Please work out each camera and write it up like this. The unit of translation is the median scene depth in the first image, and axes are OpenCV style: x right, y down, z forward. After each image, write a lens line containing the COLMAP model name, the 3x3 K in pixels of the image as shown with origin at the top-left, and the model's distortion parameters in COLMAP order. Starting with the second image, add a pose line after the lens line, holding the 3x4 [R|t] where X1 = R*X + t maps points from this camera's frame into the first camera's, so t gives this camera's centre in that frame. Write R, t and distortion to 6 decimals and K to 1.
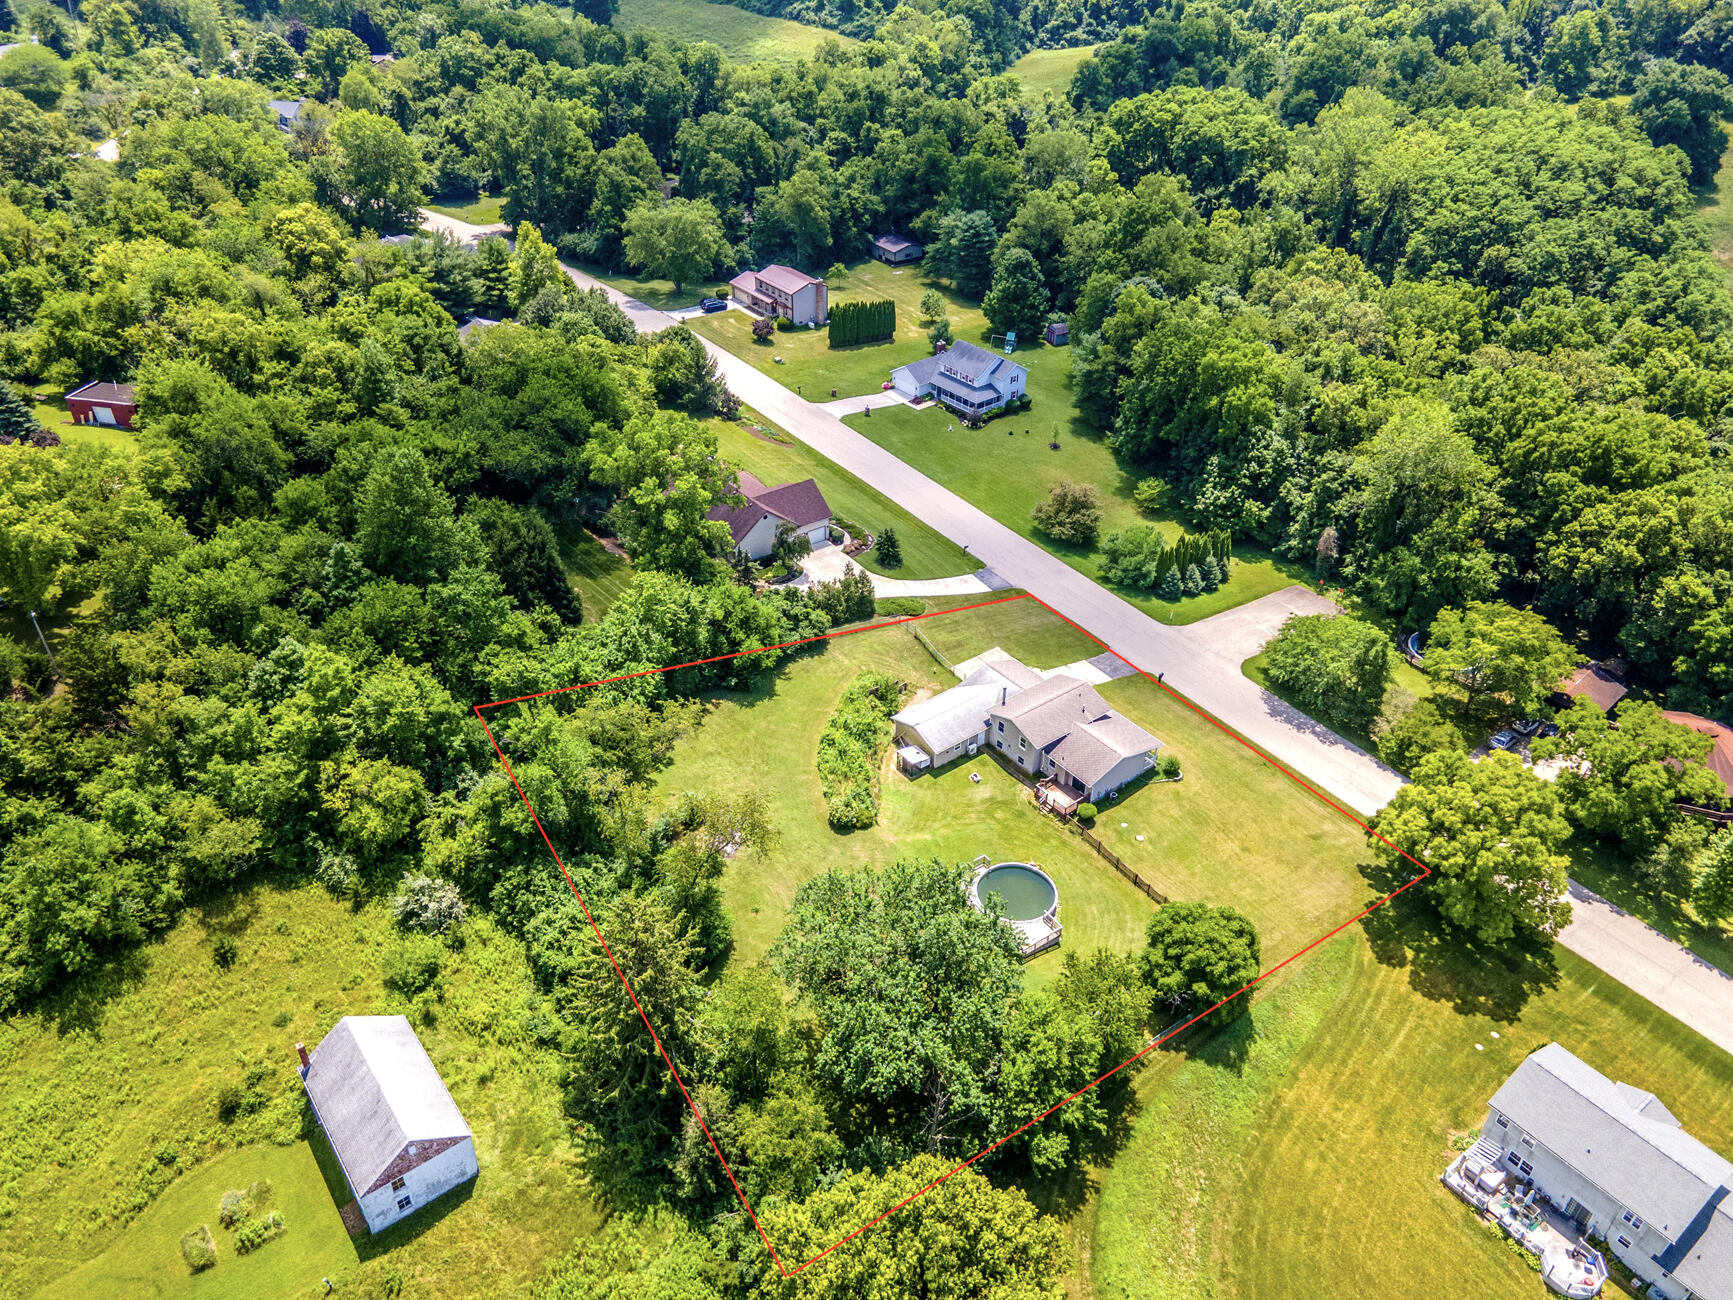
lens RADIAL K [[1284.9, 0, 877.0], [0, 1284.9, 644.6], [0, 0, 1]] dist [0.026182, 0.038896]
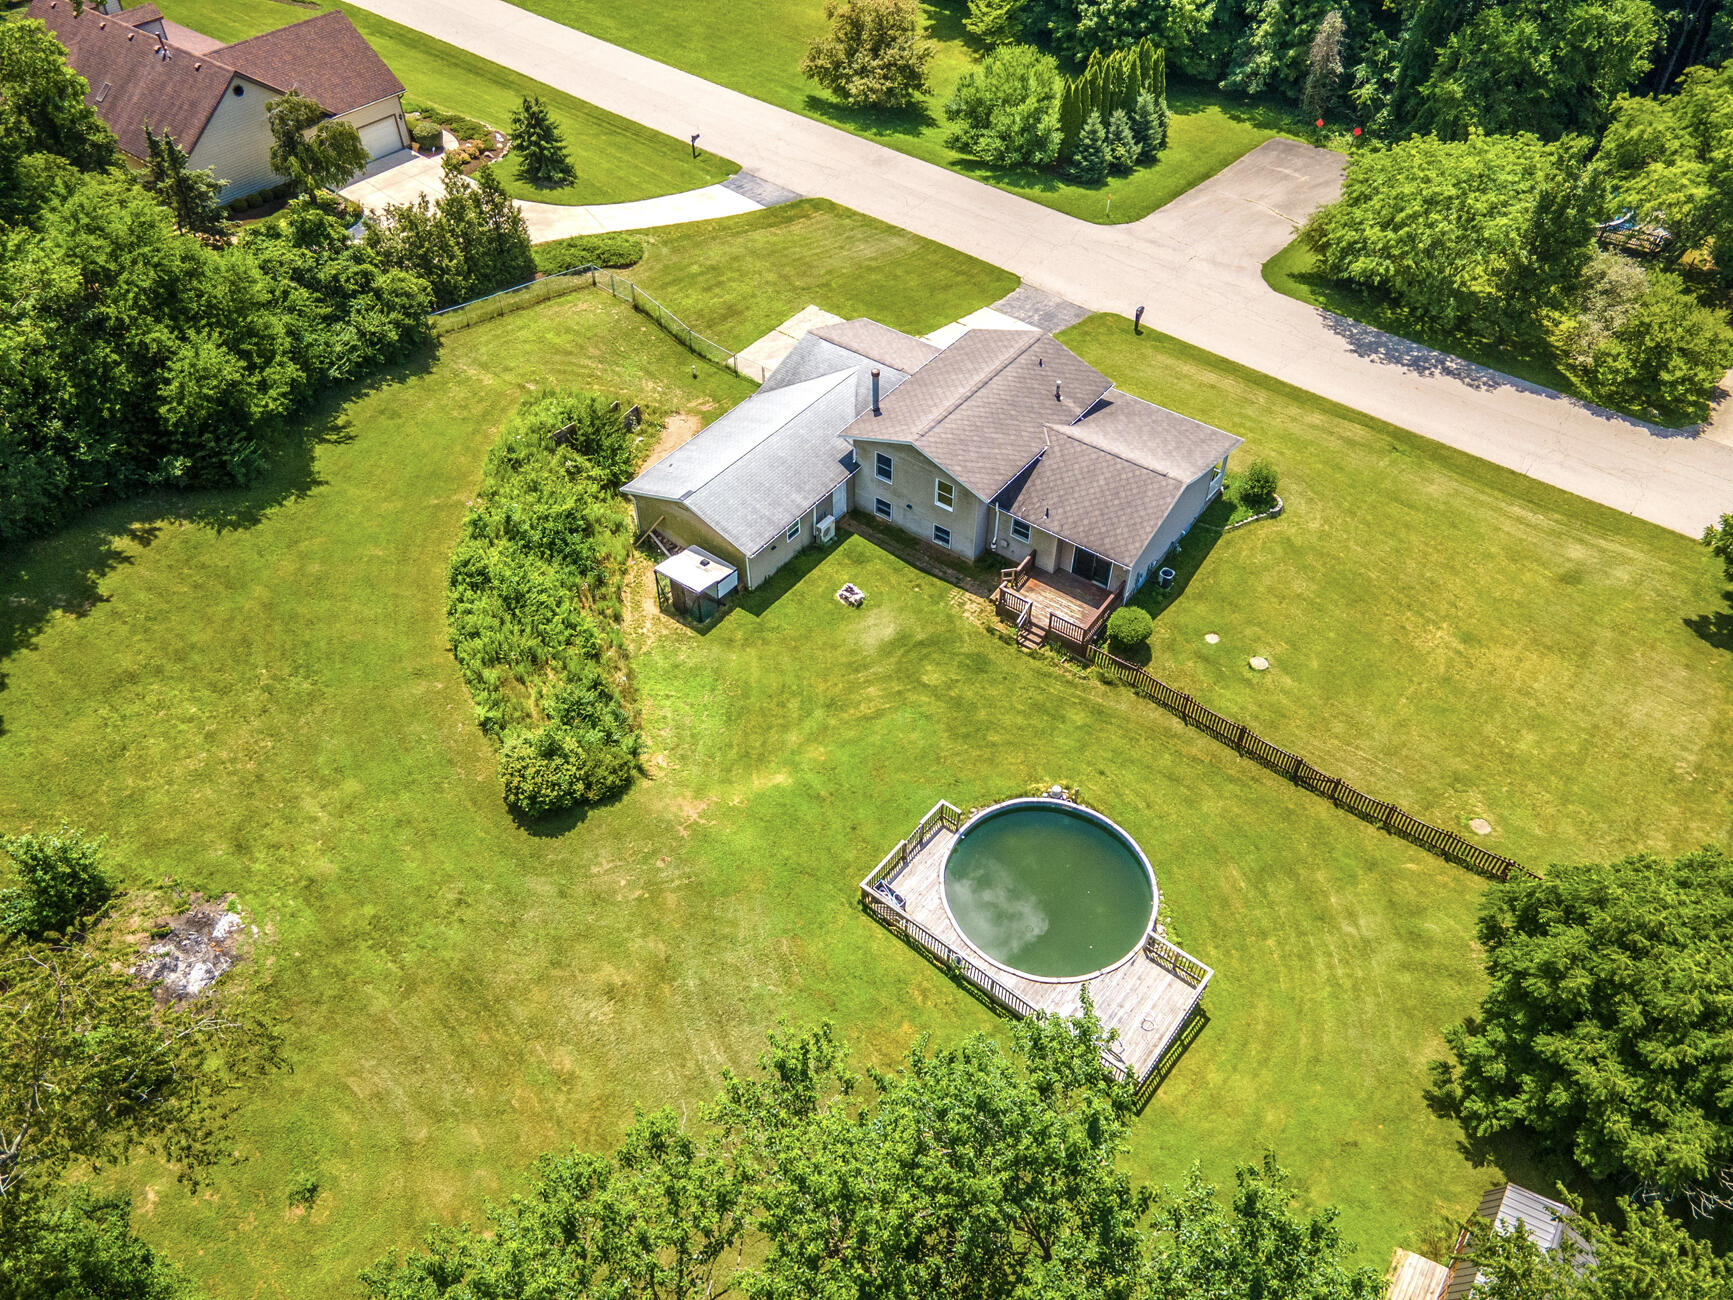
lens RADIAL K [[1284.9, 0, 877.0], [0, 1284.9, 644.6], [0, 0, 1]] dist [0.026182, 0.038896]
pose [[0.961787, -0.198482, 0.188601, 0.002137], [0.159957, 0.966382, 0.201297, 0.032309], [-0.222214, -0.163437, 0.961202, 0.533109]]
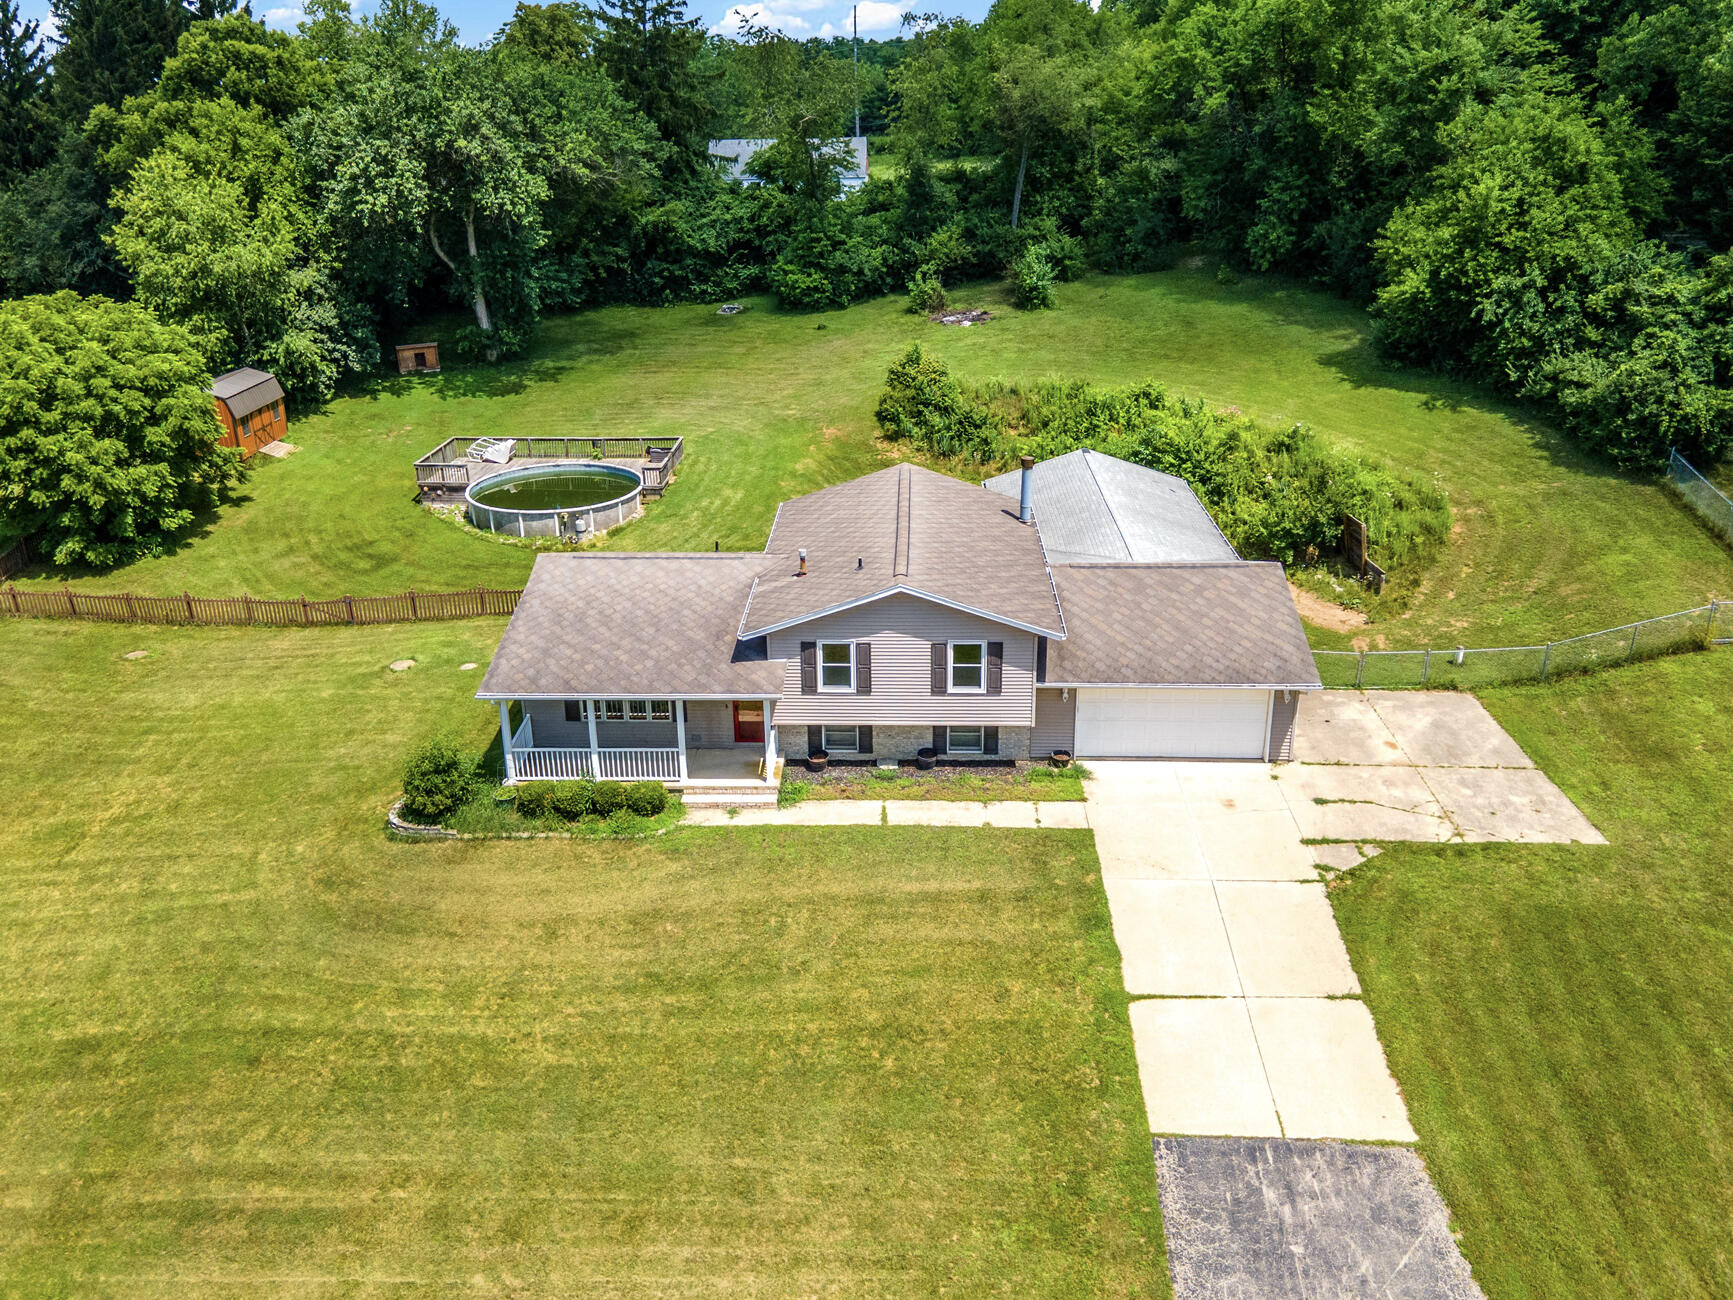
lens RADIAL K [[1307.4, 0, 835.7], [0, 1307.4, 597.5], [0, 0, 1]] dist [0.028398, 0.039963]
pose [[-0.659364, 0.268221, -0.702350, 0.313041], [-0.420546, 0.642790, 0.640283, -0.105562], [0.623201, 0.717551, -0.311033, 1.002208]]
